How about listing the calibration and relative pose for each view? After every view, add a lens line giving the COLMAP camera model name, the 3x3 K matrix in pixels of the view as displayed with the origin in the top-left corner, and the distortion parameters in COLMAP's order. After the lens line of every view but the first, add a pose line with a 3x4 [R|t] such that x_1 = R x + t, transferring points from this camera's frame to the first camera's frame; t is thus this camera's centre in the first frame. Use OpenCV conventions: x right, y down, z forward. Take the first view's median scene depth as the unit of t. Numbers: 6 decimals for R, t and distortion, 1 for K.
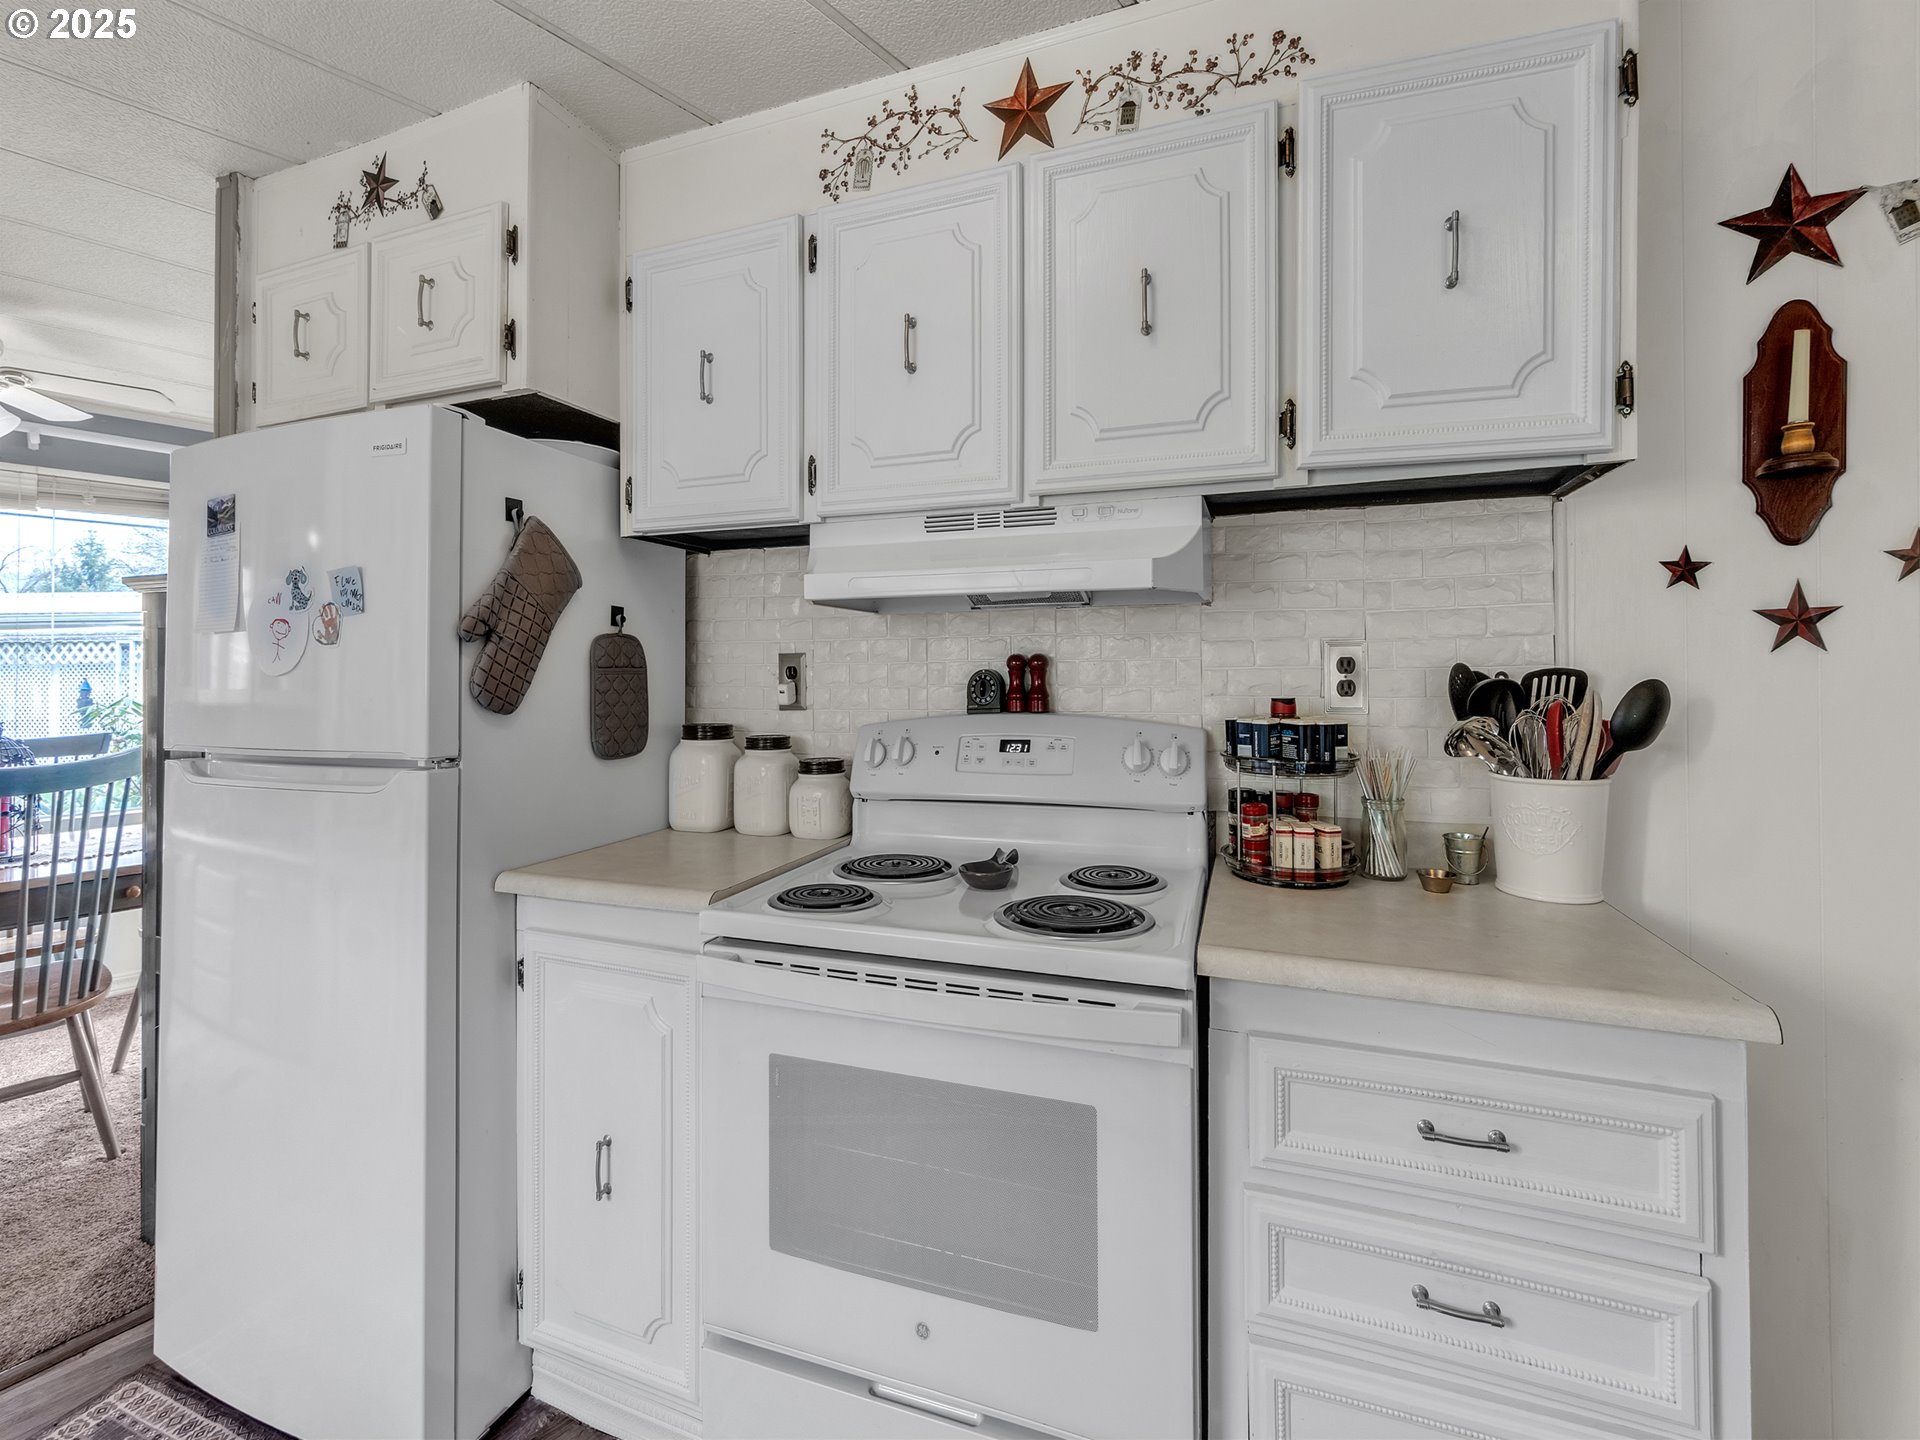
lens RADIAL K [[878.0, 0, 955.6], [0, 878.0, 667.7], [0, 0, 1]] dist [-0.000842, 0.000141]
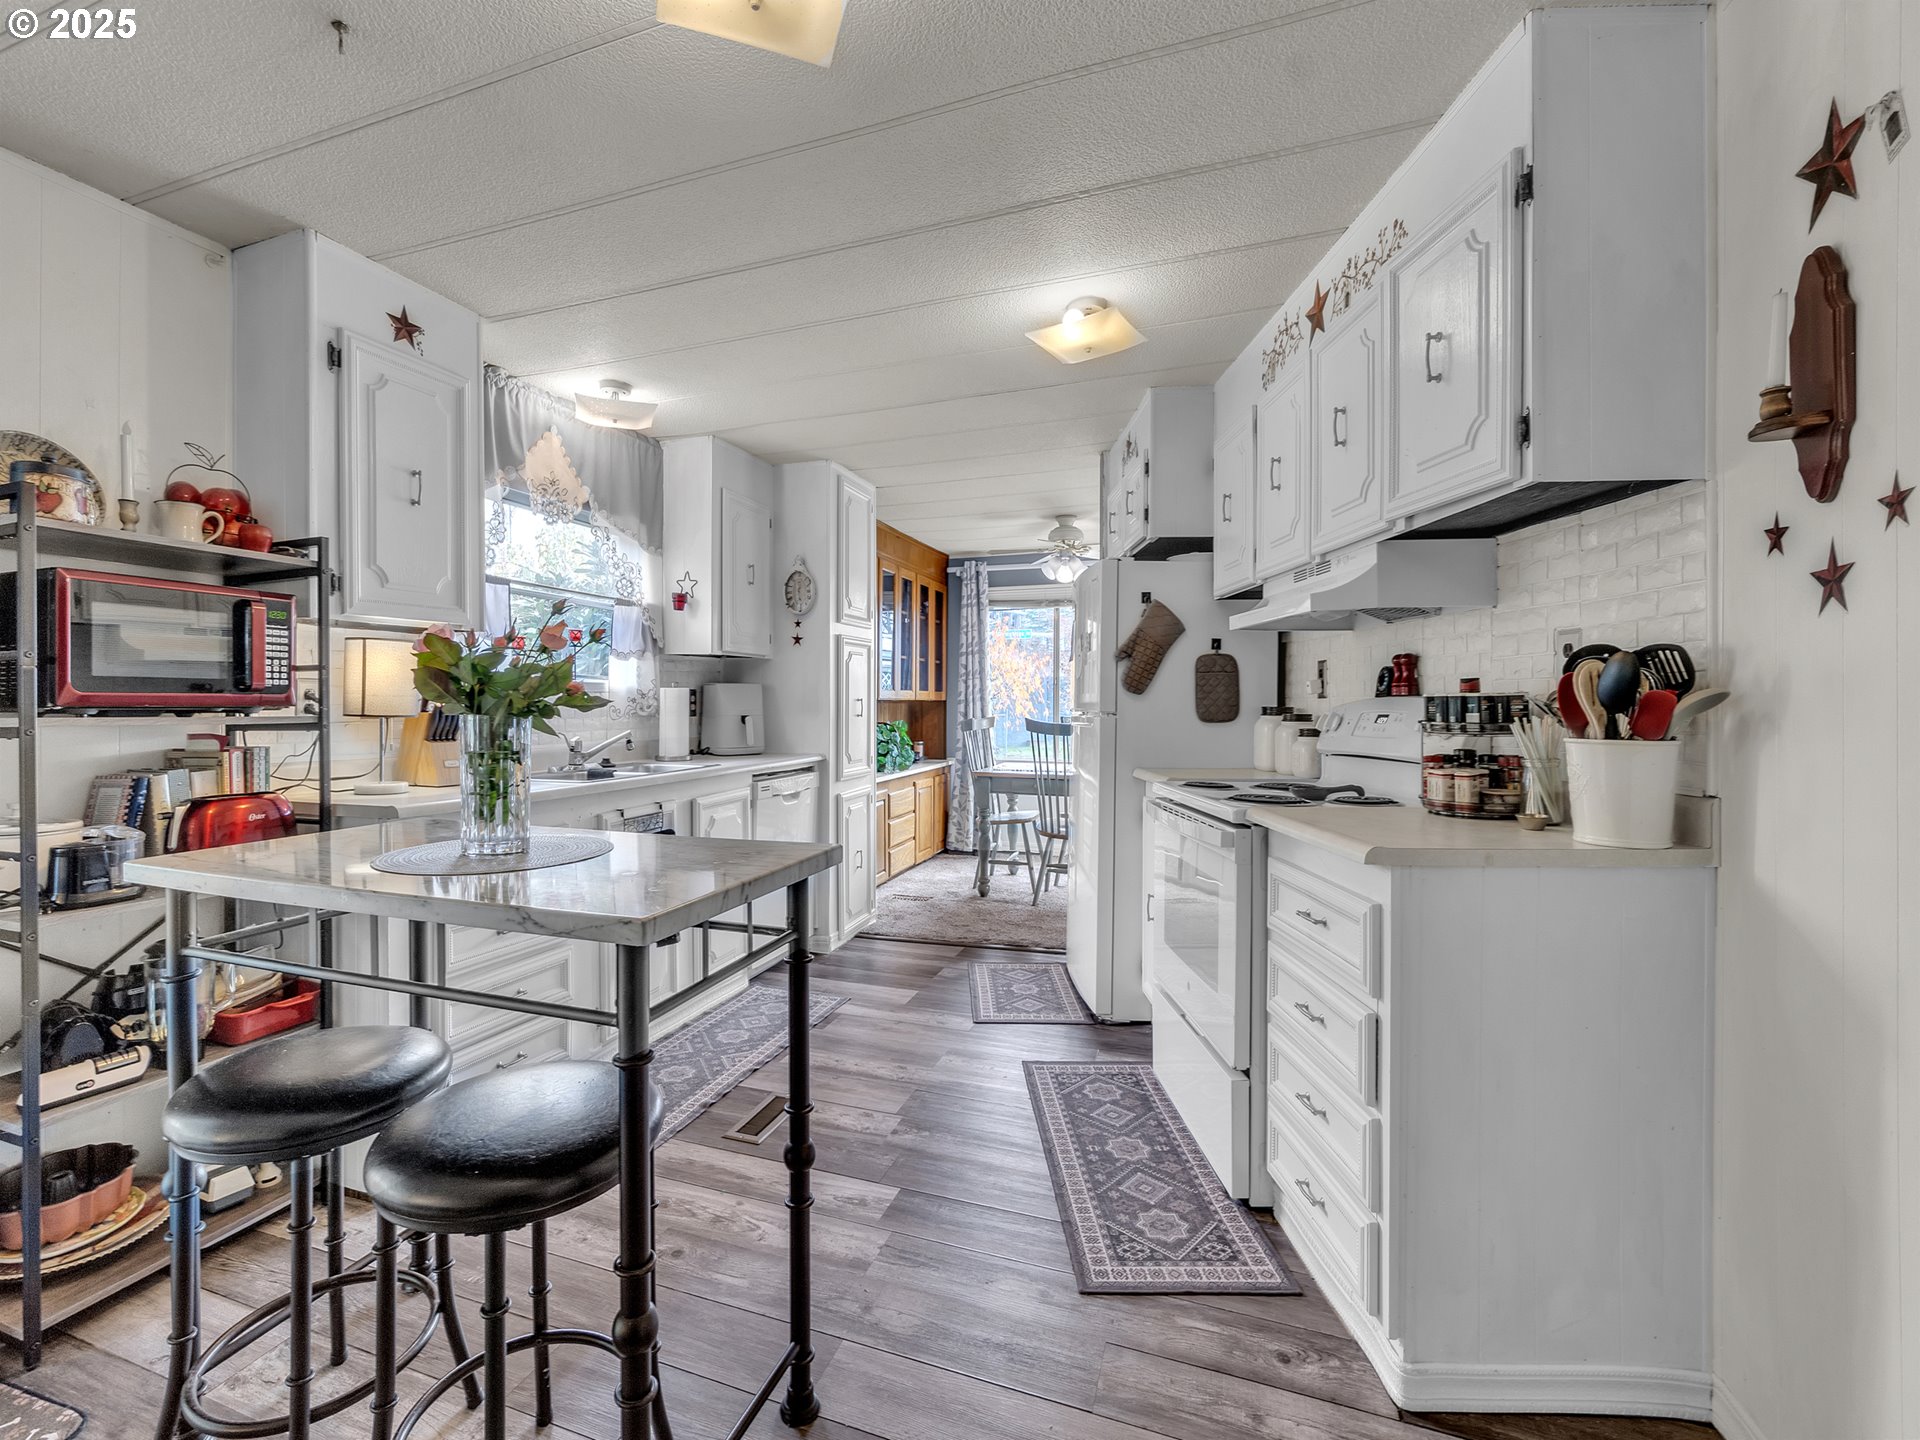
lens RADIAL K [[863.3, 0, 913.2], [0, 863.3, 710.7], [0, 0, 1]] dist [-0.000852, 0.000761]
pose [[0.336015, 0.011574, -0.941786, 1.279110], [0.004139, 0.999897, 0.013764, 0.060909], [0.941848, -0.008523, 0.335932, -0.219603]]
